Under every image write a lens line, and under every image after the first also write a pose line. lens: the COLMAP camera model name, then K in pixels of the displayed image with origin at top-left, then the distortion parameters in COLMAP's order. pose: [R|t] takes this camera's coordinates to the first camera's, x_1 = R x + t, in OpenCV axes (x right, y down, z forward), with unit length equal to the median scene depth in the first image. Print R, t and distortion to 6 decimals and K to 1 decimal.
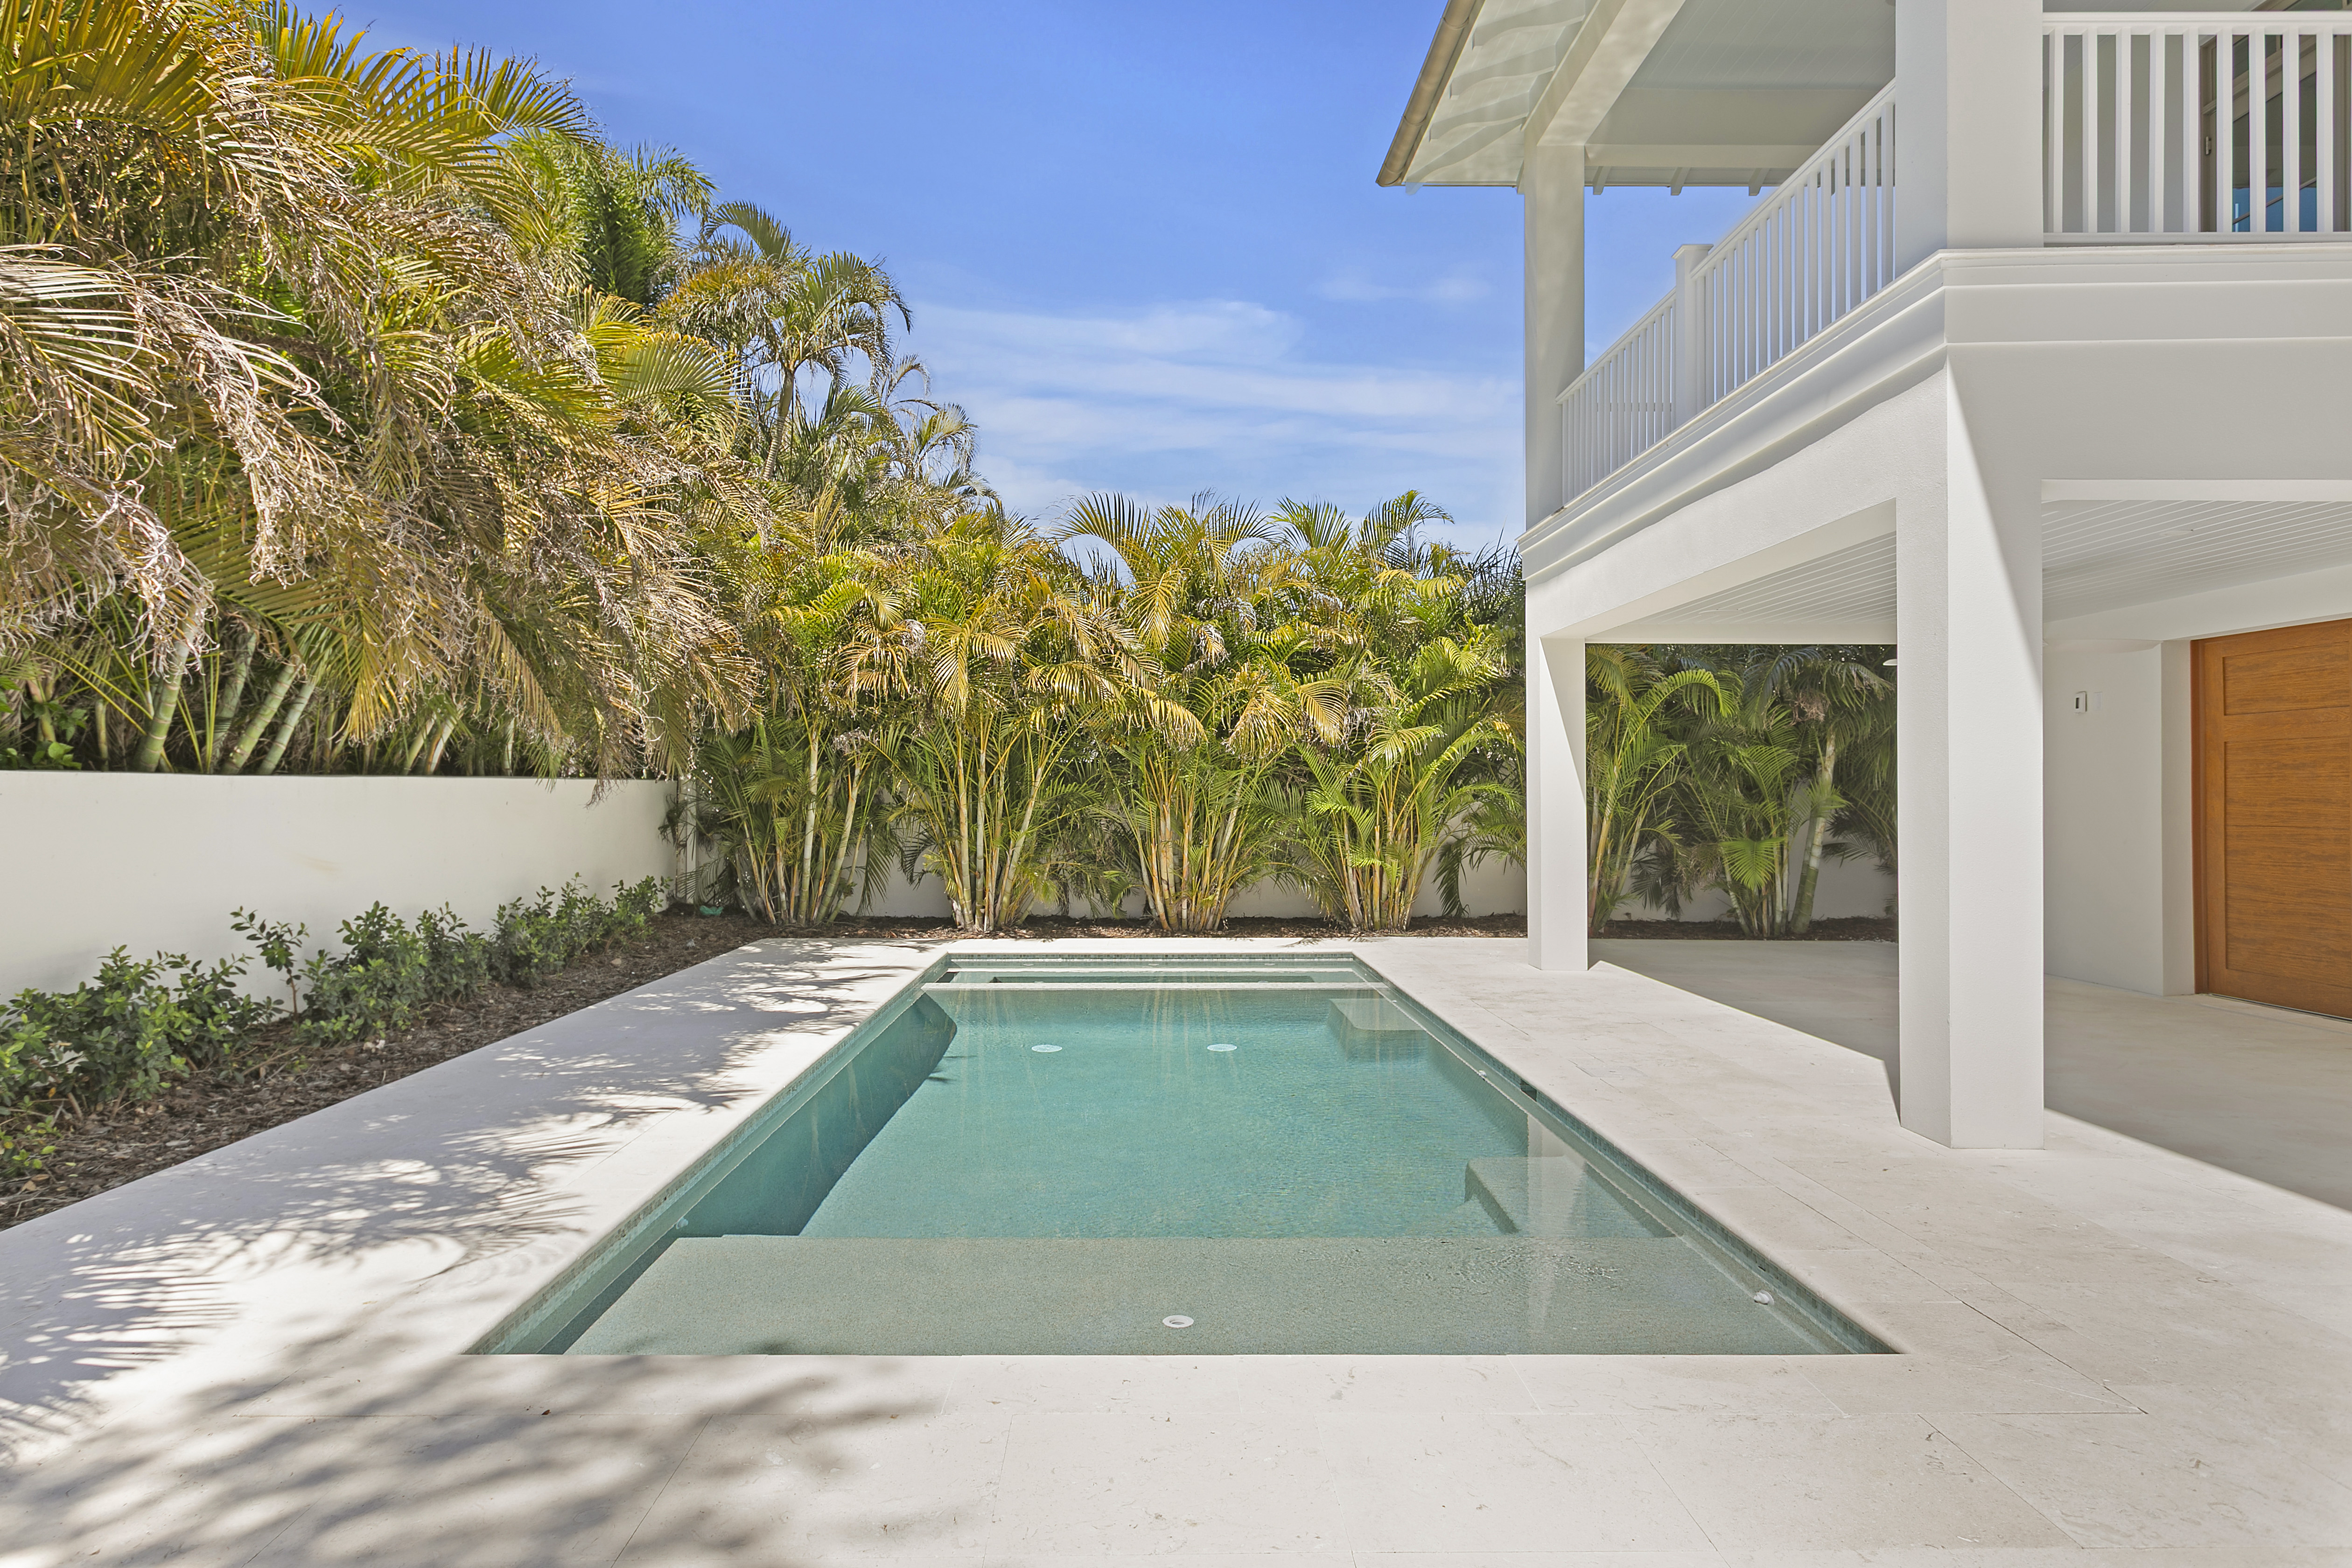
lens RADIAL K [[1392.8, 0, 1160.3], [0, 1392.8, 789.3], [0, 0, 1]] dist [-0.000891, -0.000530]
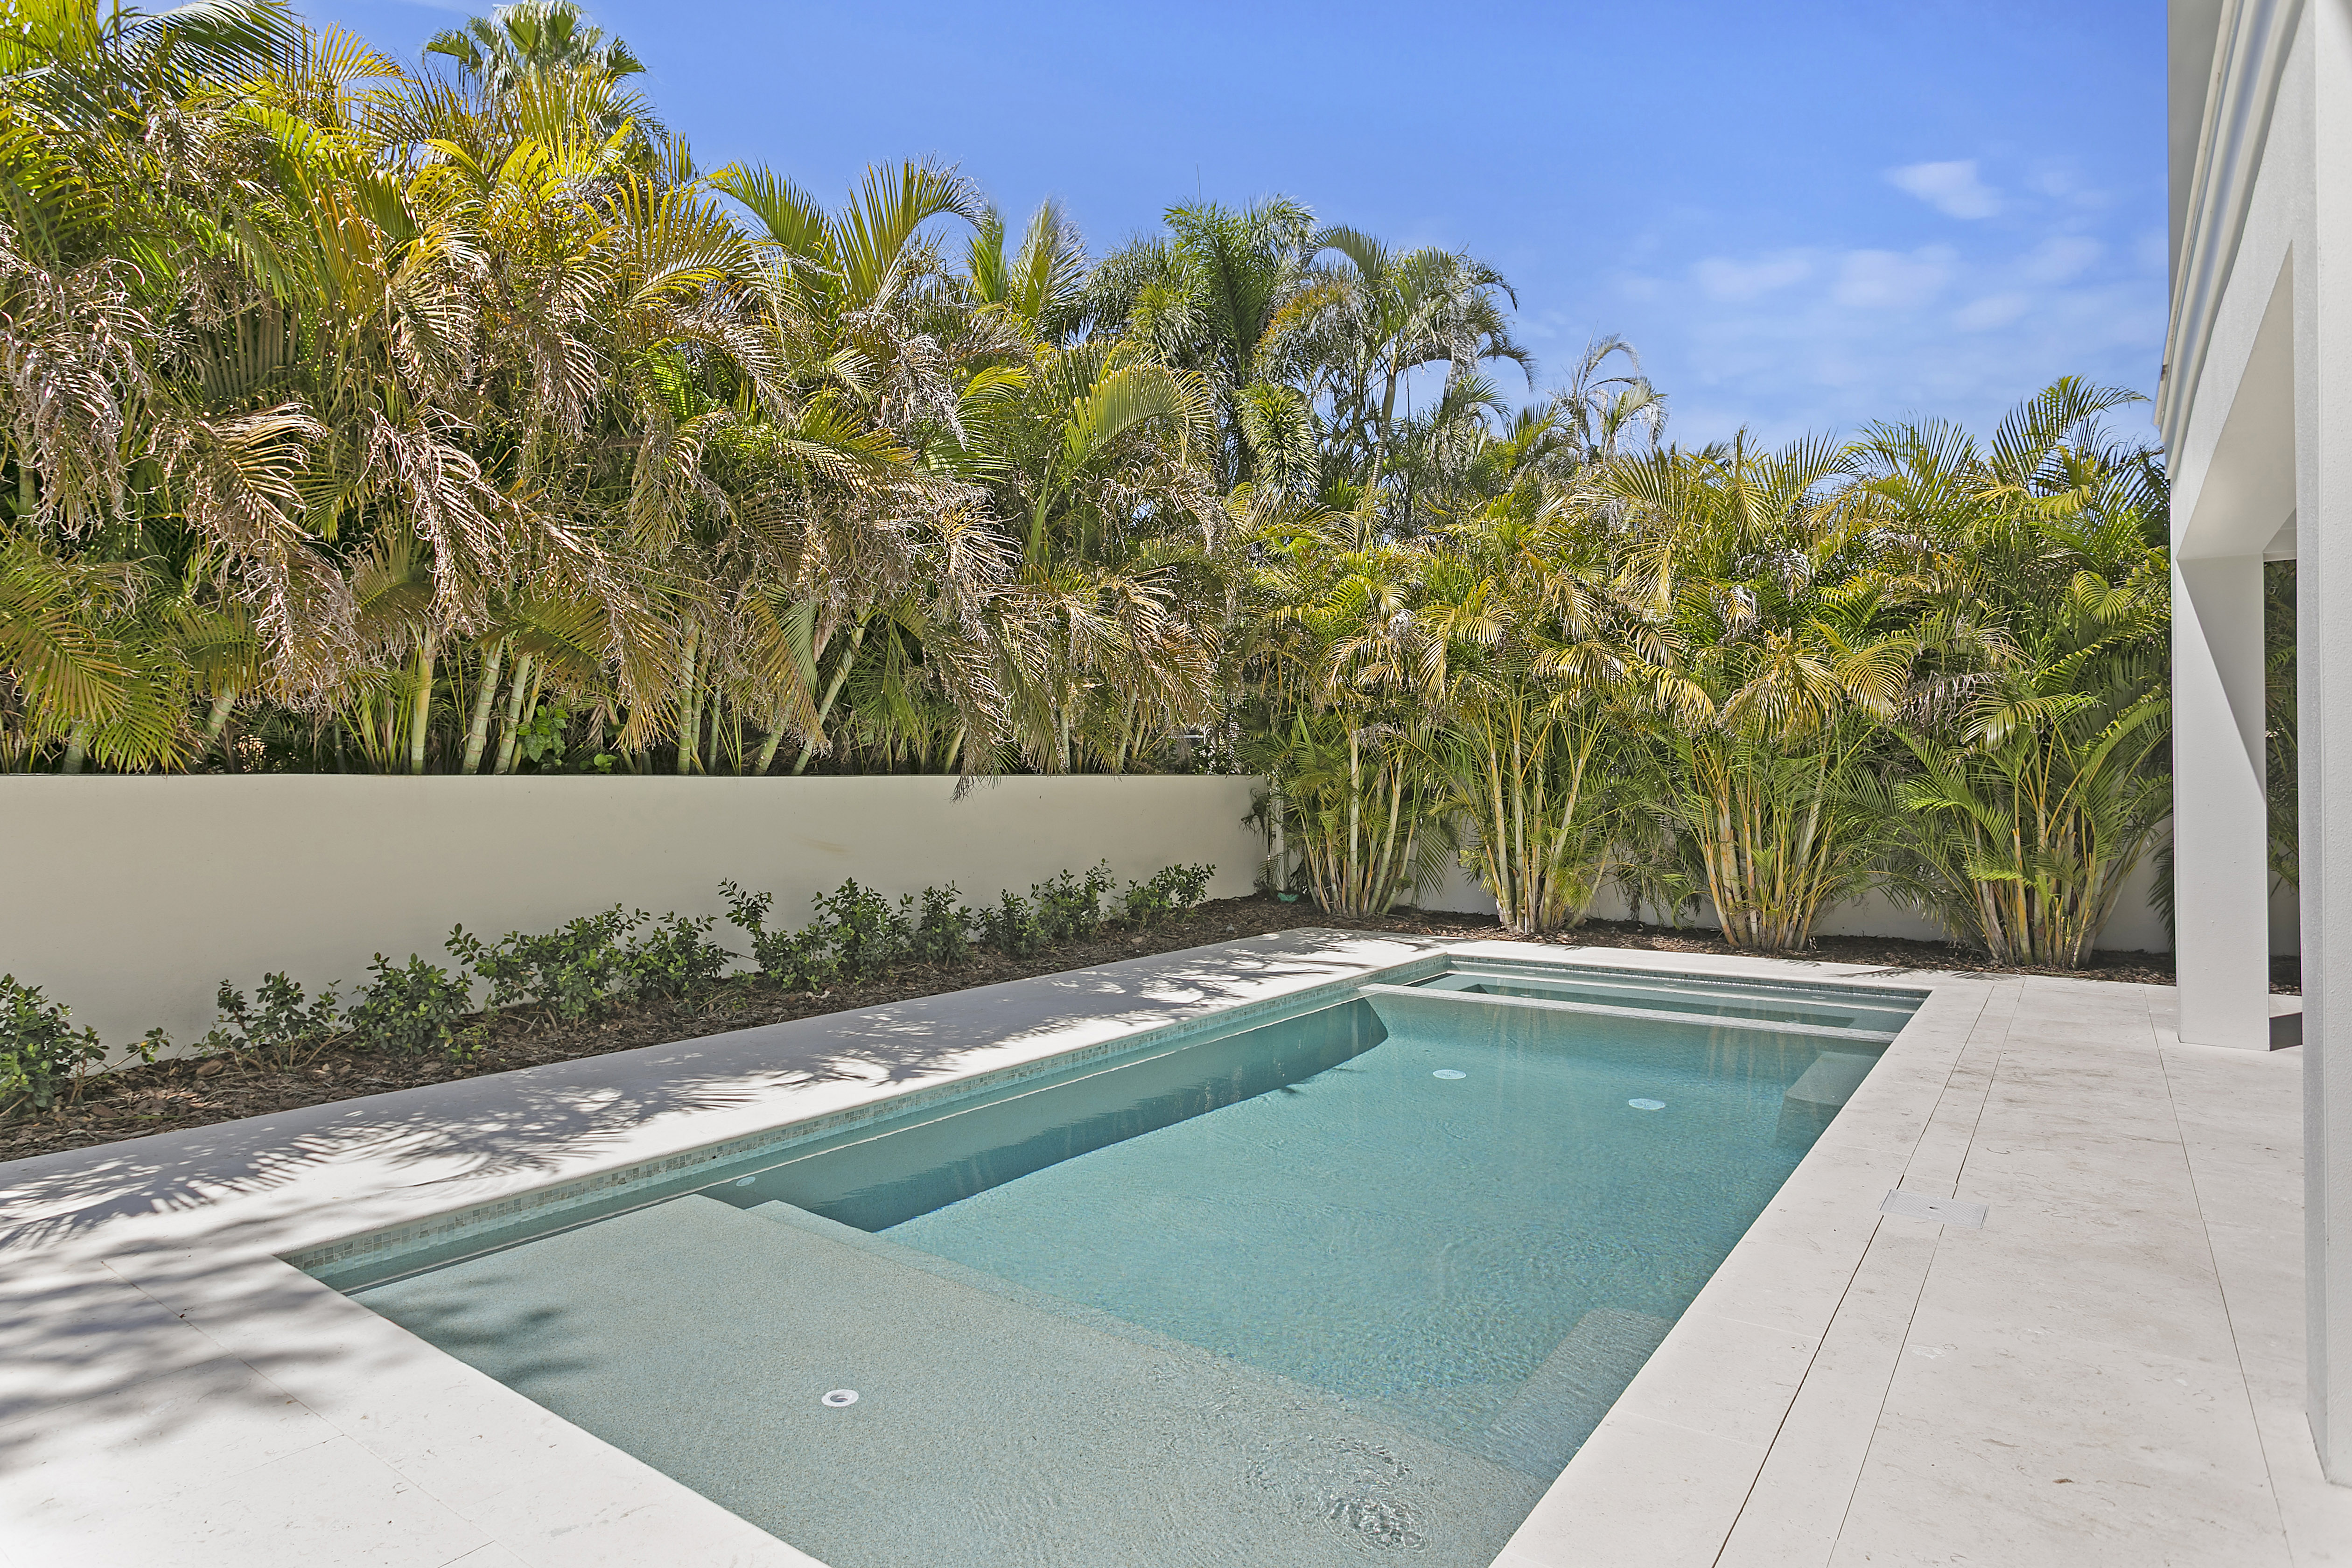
lens RADIAL K [[1308.6, 0, 1176.0], [0, 1308.6, 784.0], [0, 0, 1]] dist [-0.002819, -0.001734]
pose [[0.798636, -0.004095, -0.601800, 0.228058], [0.005141, 0.999987, 0.000019, -0.000358], [0.601792, -0.003109, 0.798647, 0.159089]]
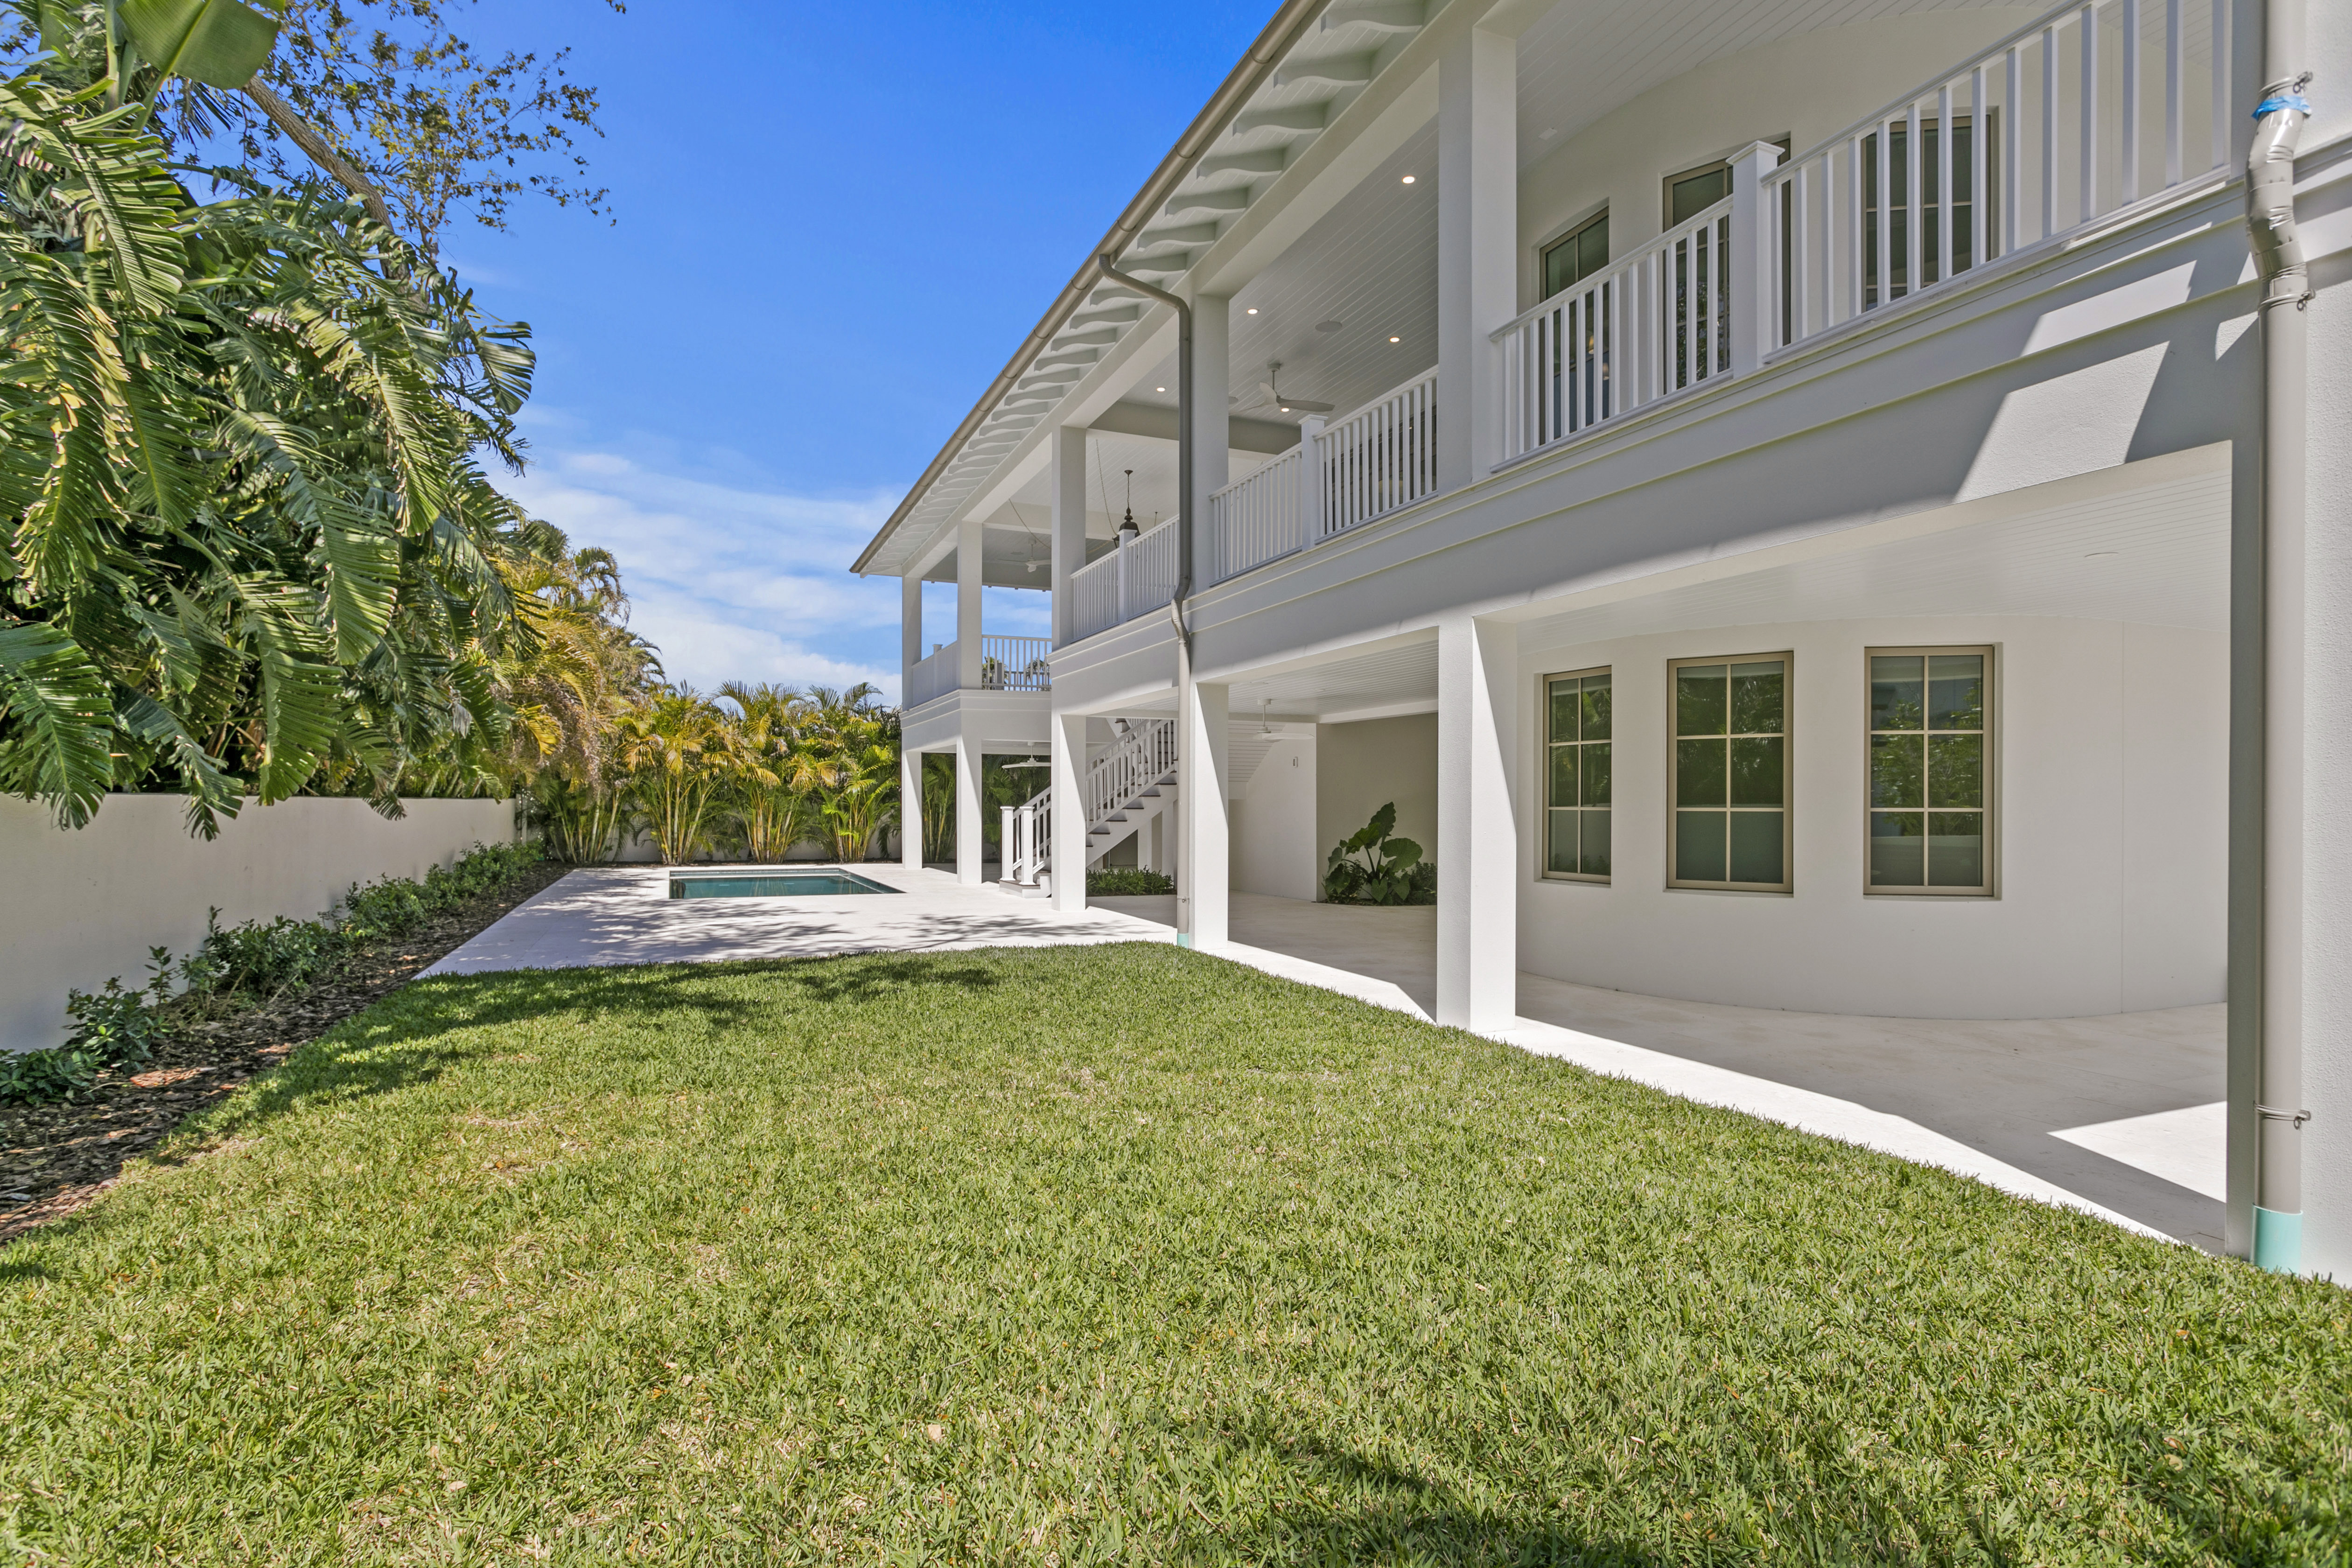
lens RADIAL K [[1195.1, 0, 1149.3], [0, 1195.1, 788.5], [0, 0, 1]] dist [-0.002693, 0.000276]
pose [[0.932662, 0.007844, 0.360667, -0.117171], [-0.003551, 0.999915, -0.012563, -0.003071], [-0.360735, 0.010436, 0.932610, -1.199740]]
